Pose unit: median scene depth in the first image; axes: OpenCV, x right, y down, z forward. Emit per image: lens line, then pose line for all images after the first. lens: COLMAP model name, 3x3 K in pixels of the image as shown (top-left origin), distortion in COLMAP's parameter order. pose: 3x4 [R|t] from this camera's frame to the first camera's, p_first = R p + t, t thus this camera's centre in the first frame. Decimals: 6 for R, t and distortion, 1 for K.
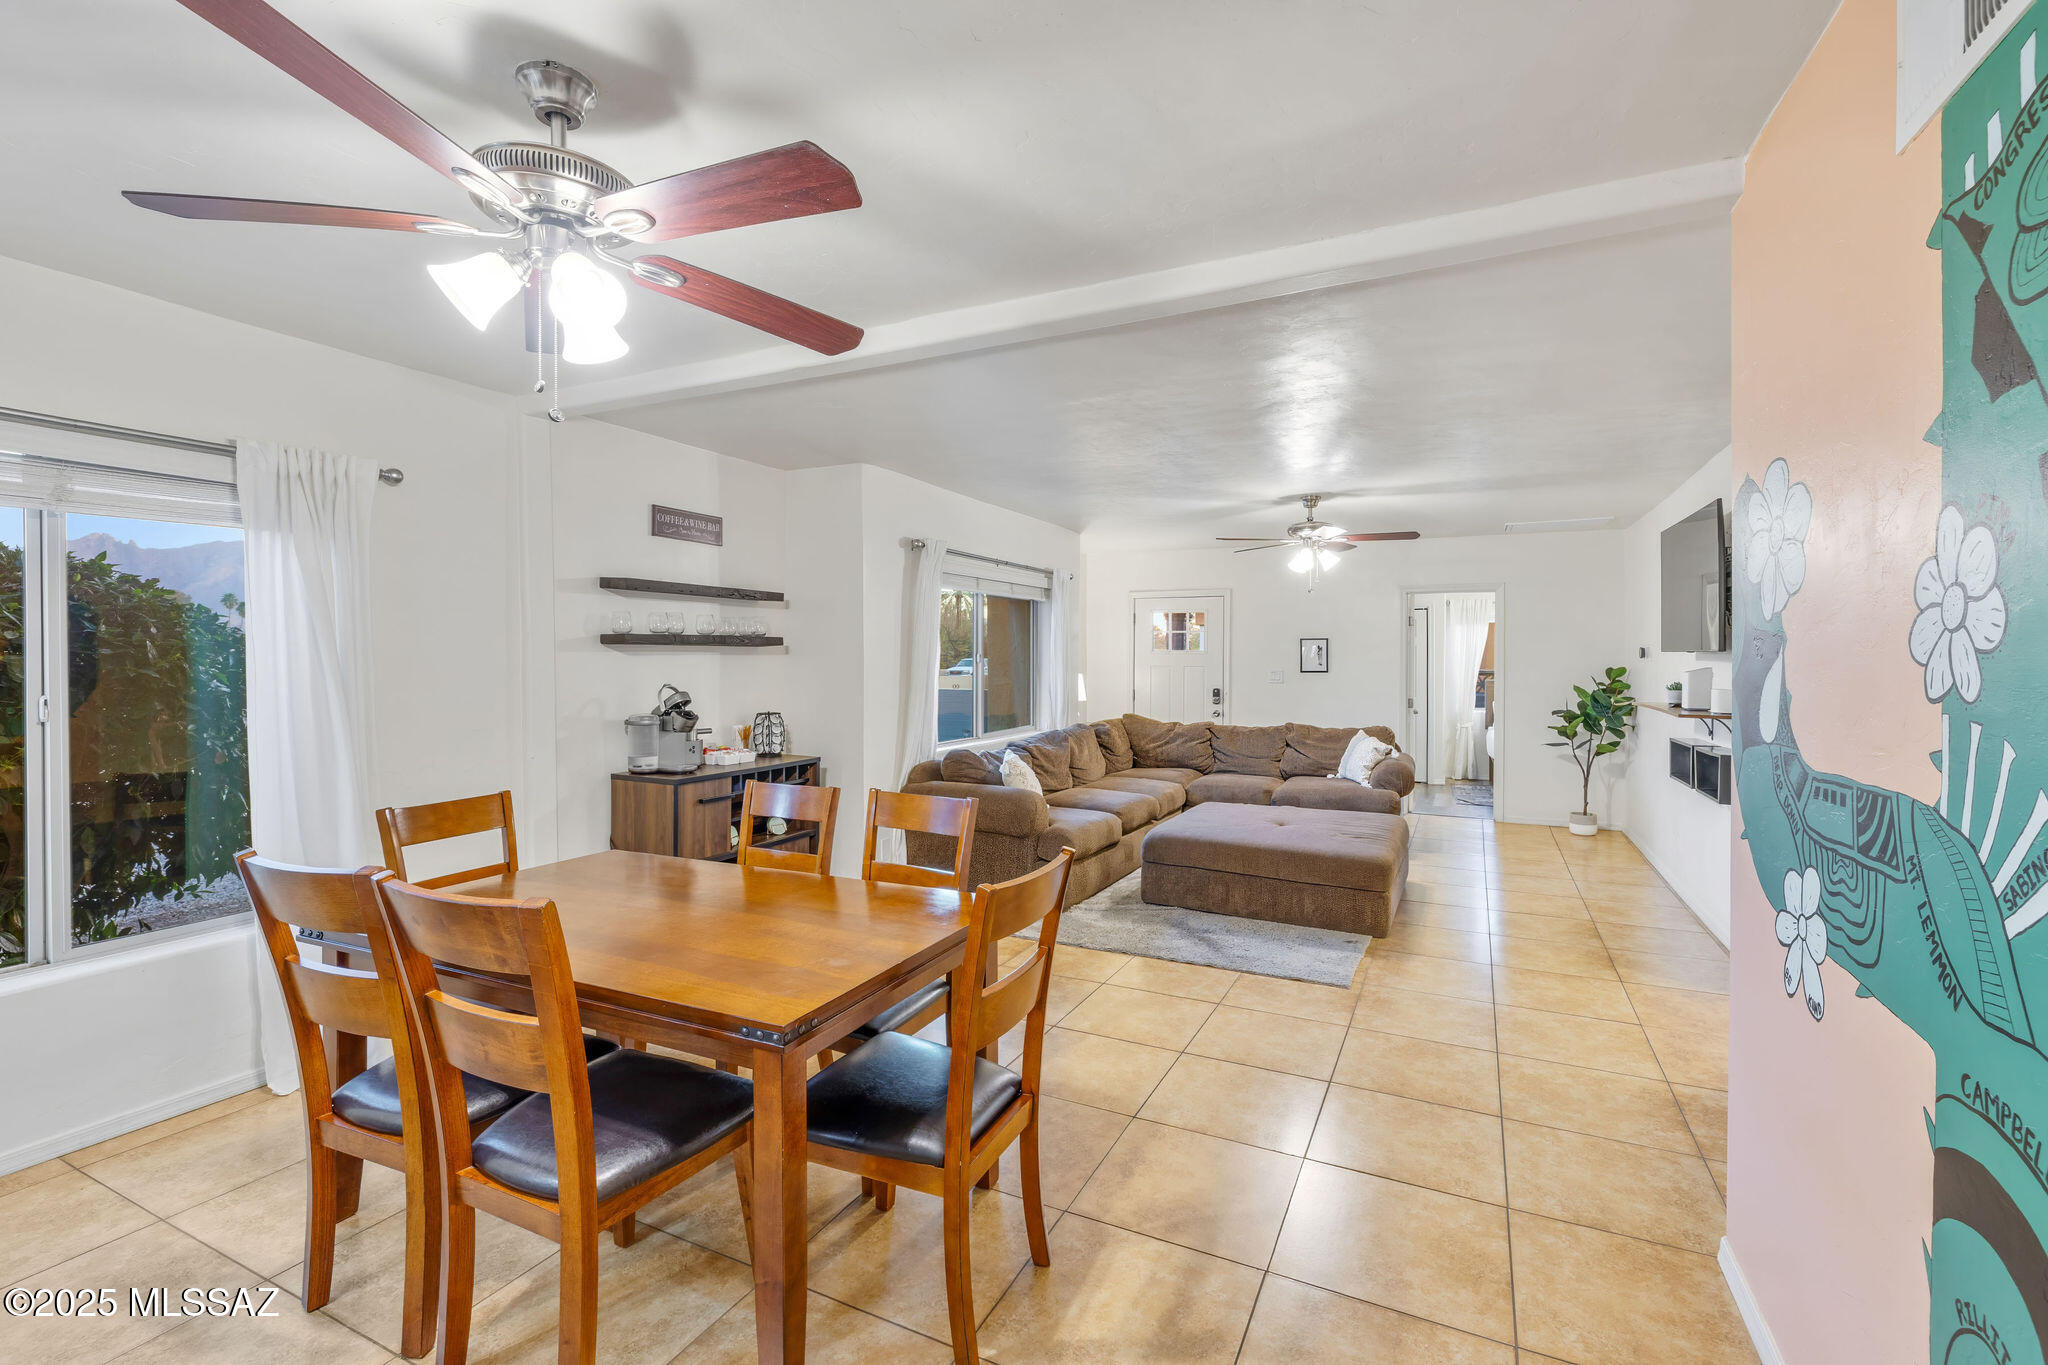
lens RADIAL K [[875.3, 0, 998.0], [0, 875.3, 667.2], [0, 0, 1]] dist [0.000028, 0.000925]
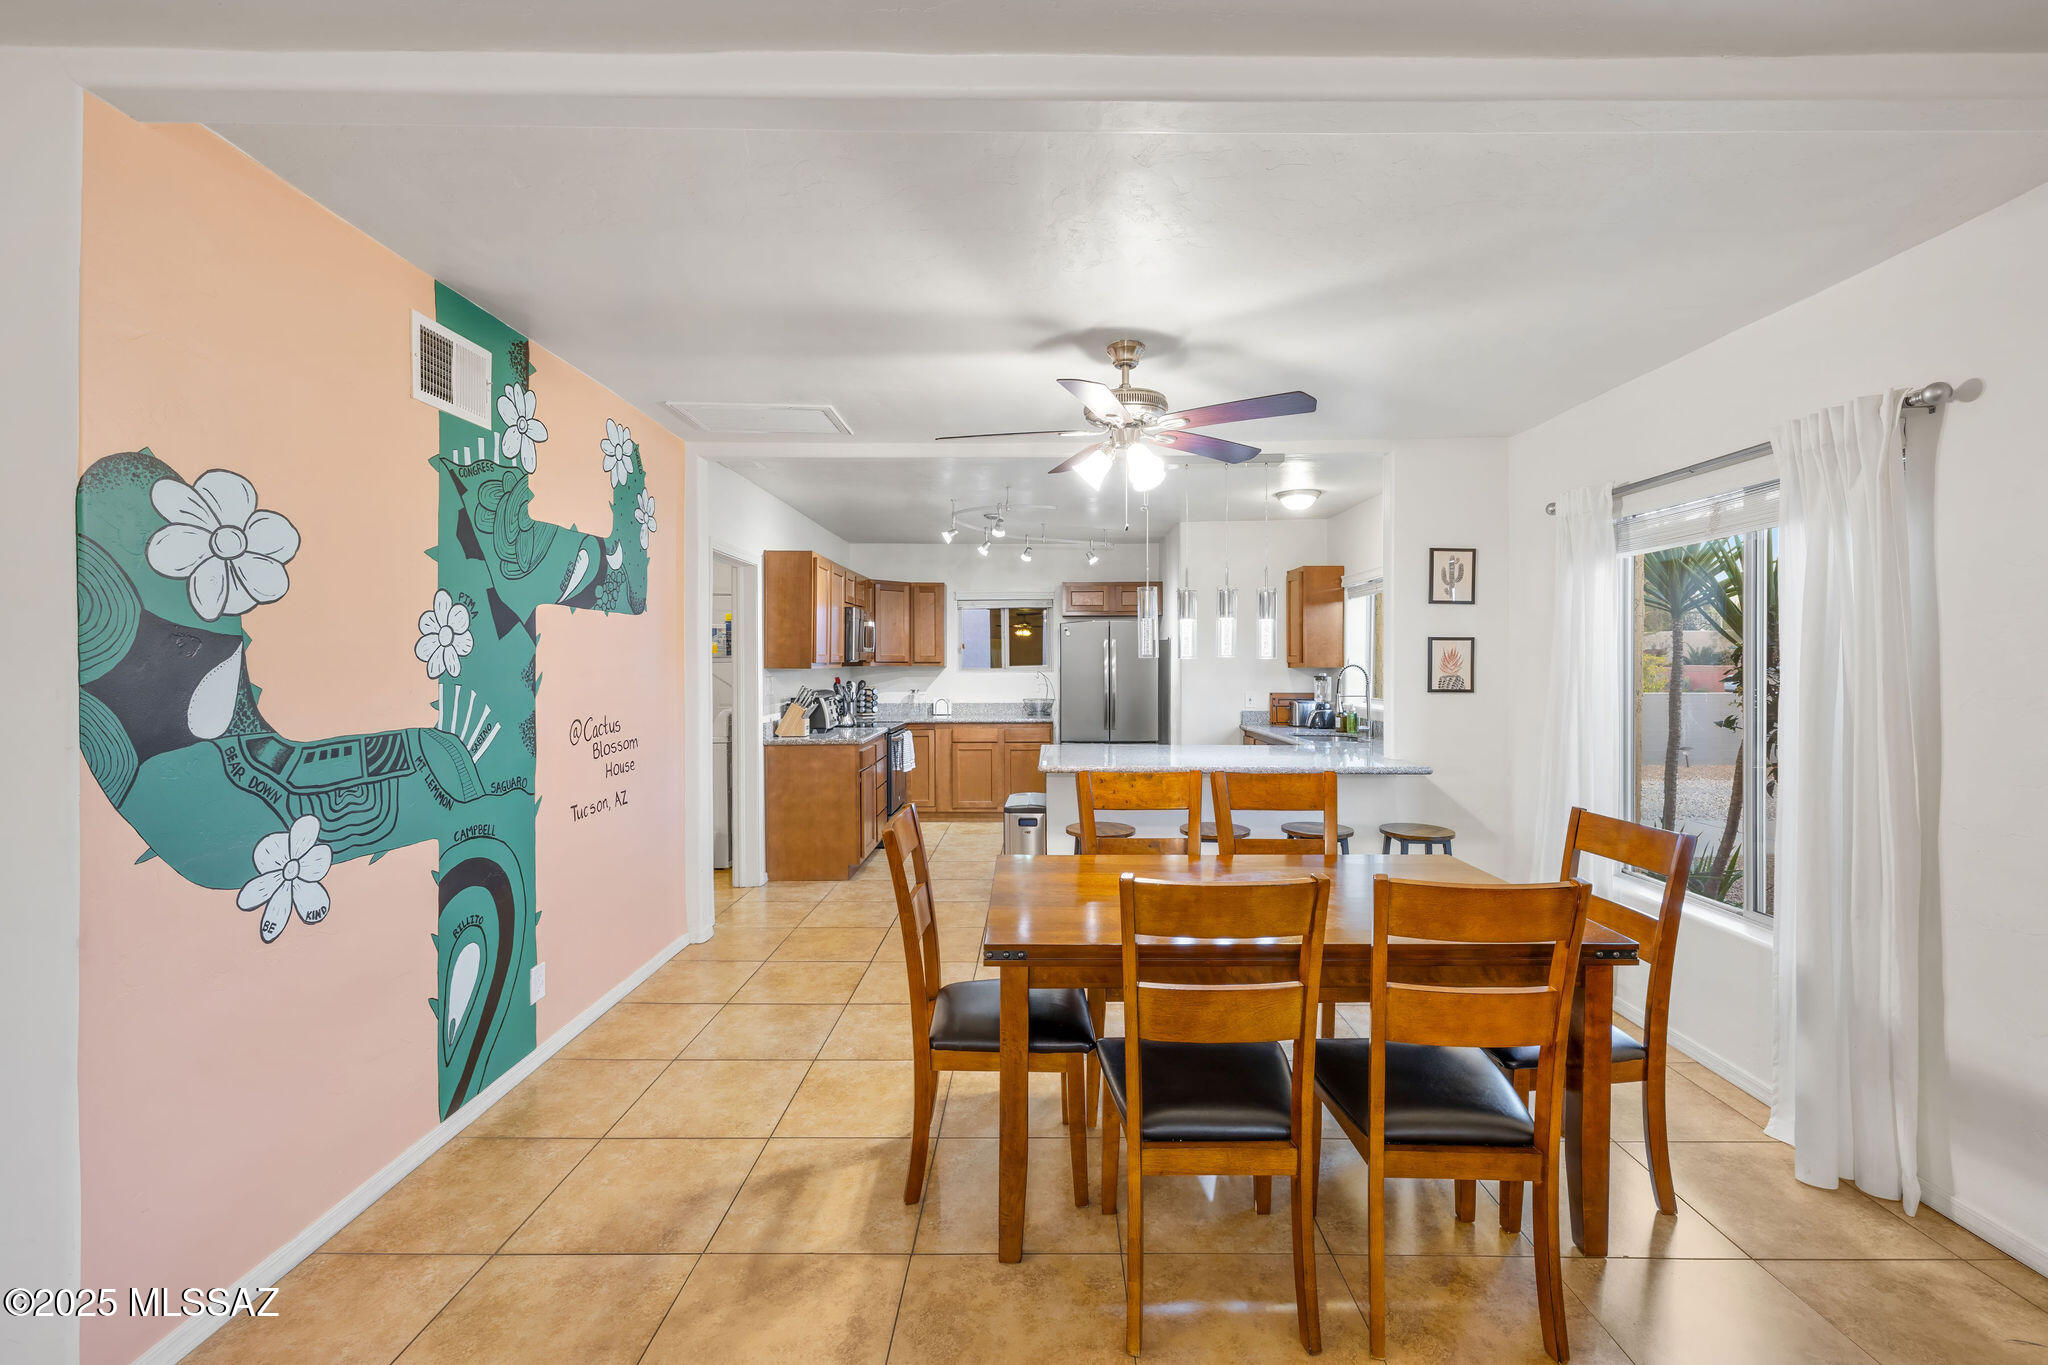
lens RADIAL K [[875.3, 0, 1023.7], [0, 875.3, 668.0], [0, 0, 1]] dist [0.000028, 0.000925]
pose [[-0.895276, 0.003708, -0.445496, 0.131836], [-0.003614, 0.999872, 0.015586, -0.004670], [0.445497, 0.015564, -0.895148, 0.645659]]
